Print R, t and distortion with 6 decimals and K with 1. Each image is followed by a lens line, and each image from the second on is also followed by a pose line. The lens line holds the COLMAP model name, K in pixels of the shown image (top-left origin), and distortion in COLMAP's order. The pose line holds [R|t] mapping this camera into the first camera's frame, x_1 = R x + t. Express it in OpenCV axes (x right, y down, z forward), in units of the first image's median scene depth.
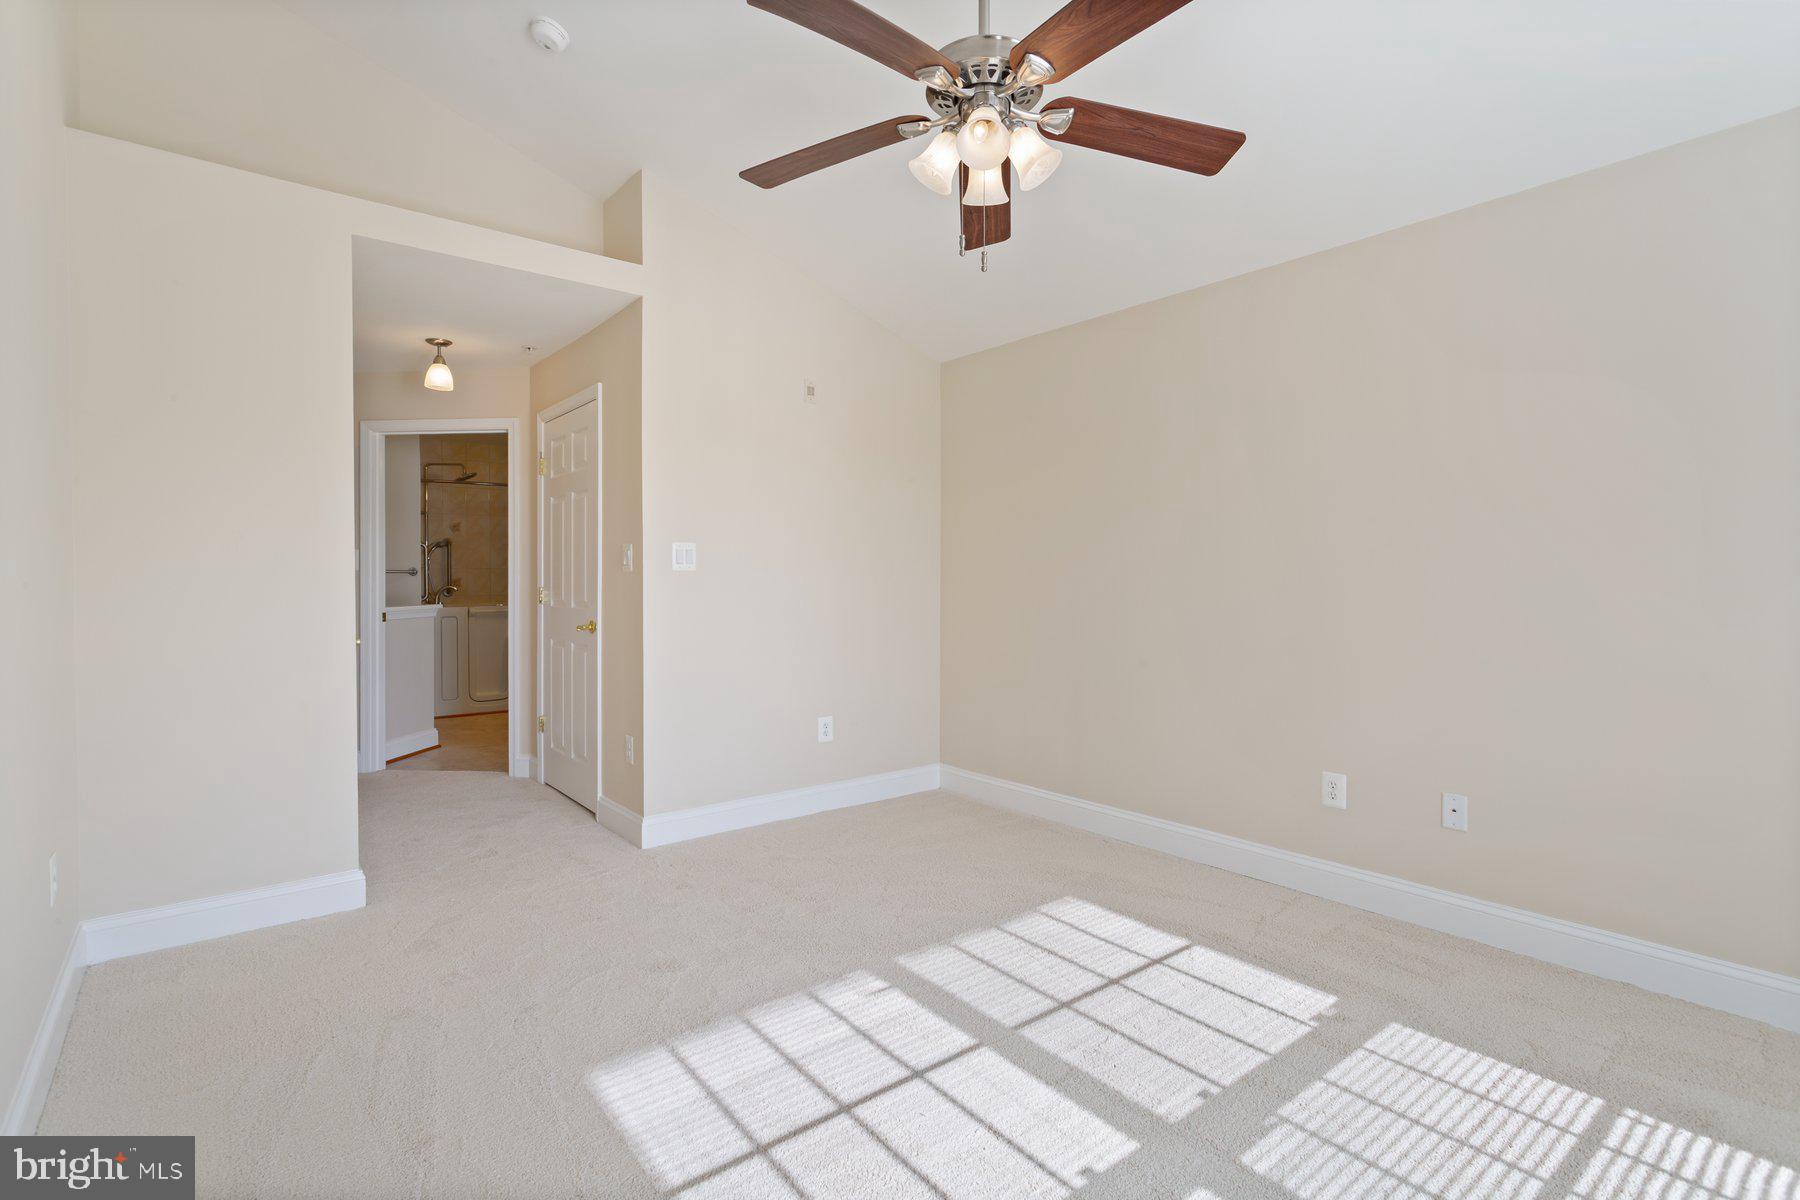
lens RADIAL K [[845.3, 0, 903.4], [0, 845.3, 594.7], [0, 0, 1]] dist [0.002053, 0.000936]
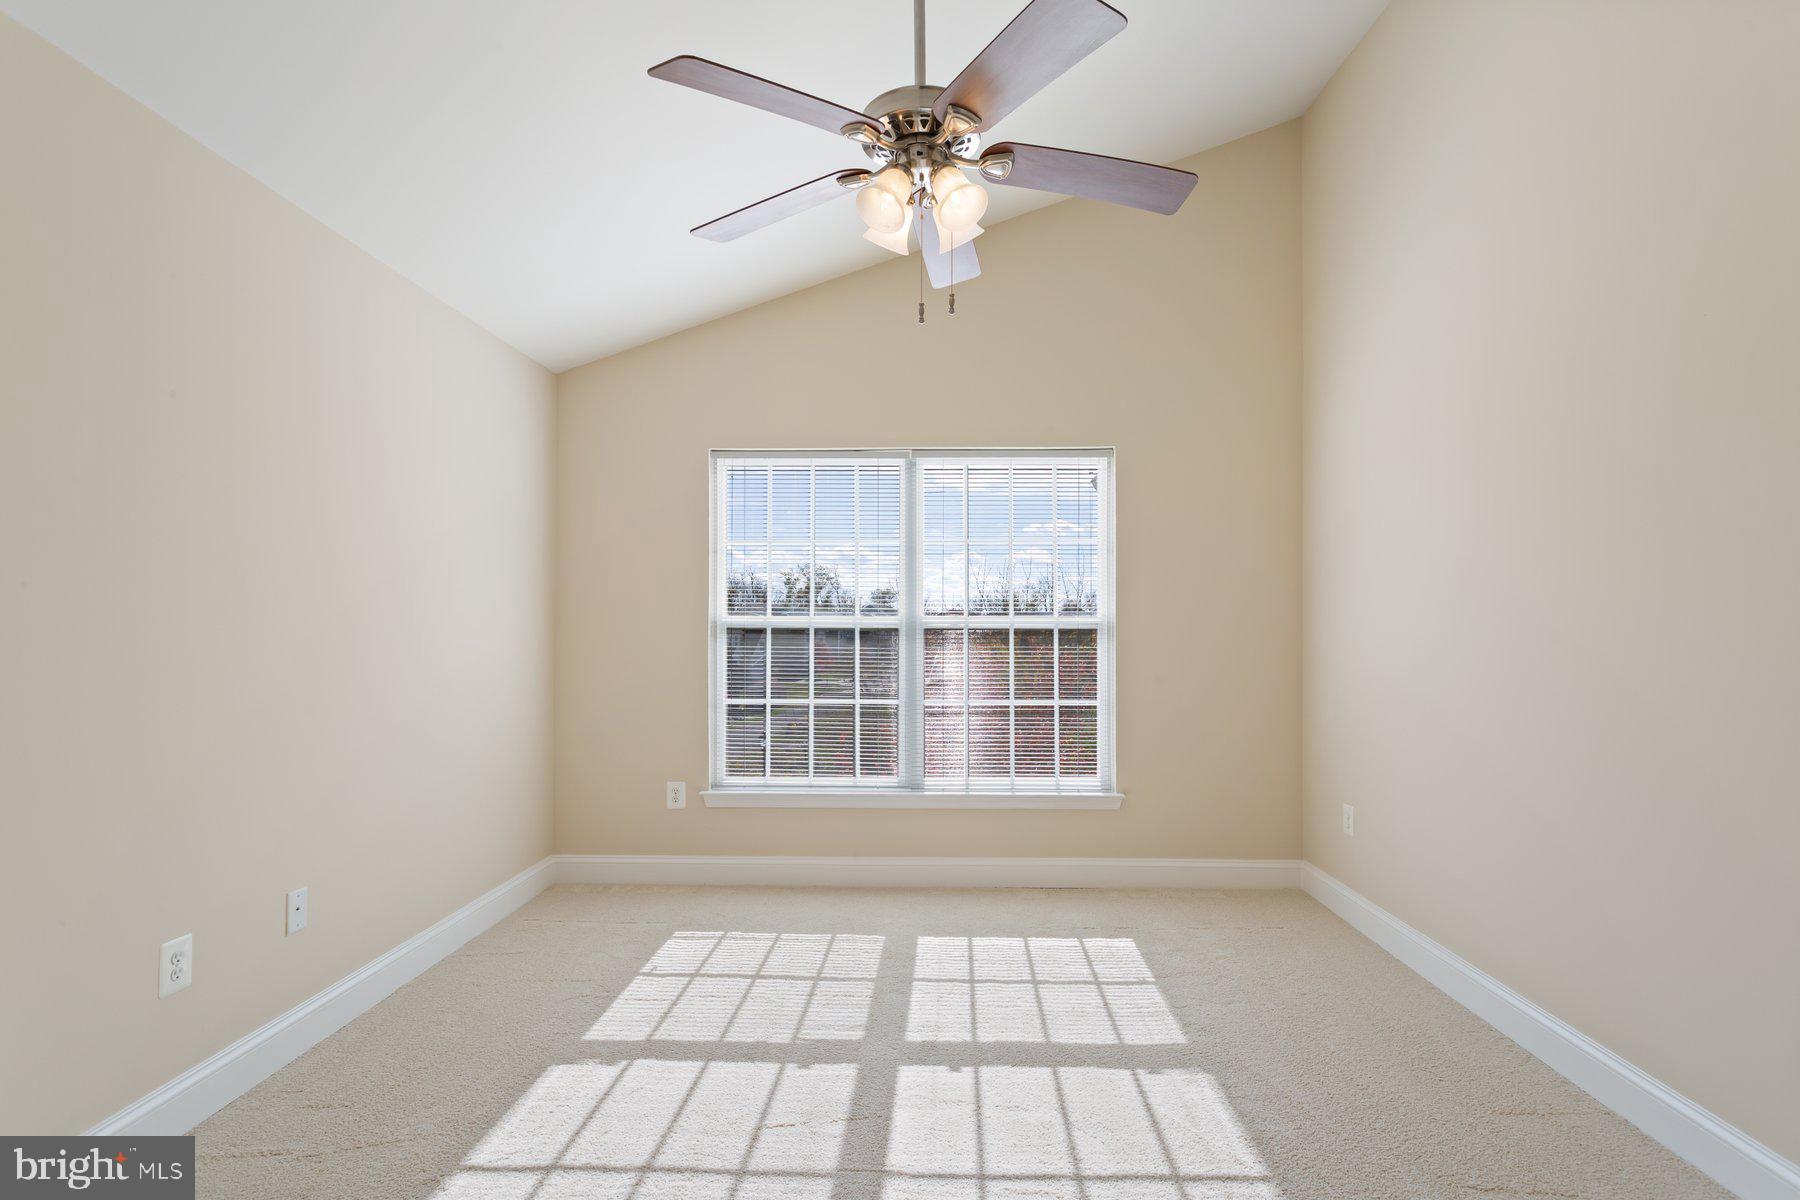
lens RADIAL K [[845.3, 0, 903.4], [0, 845.3, 594.7], [0, 0, 1]] dist [0.002053, 0.000936]
pose [[-0.746148, 0.021072, 0.665446, -0.550480], [0.005409, 0.999658, -0.025590, -0.055198], [-0.665758, -0.015494, -0.746007, 1.740841]]
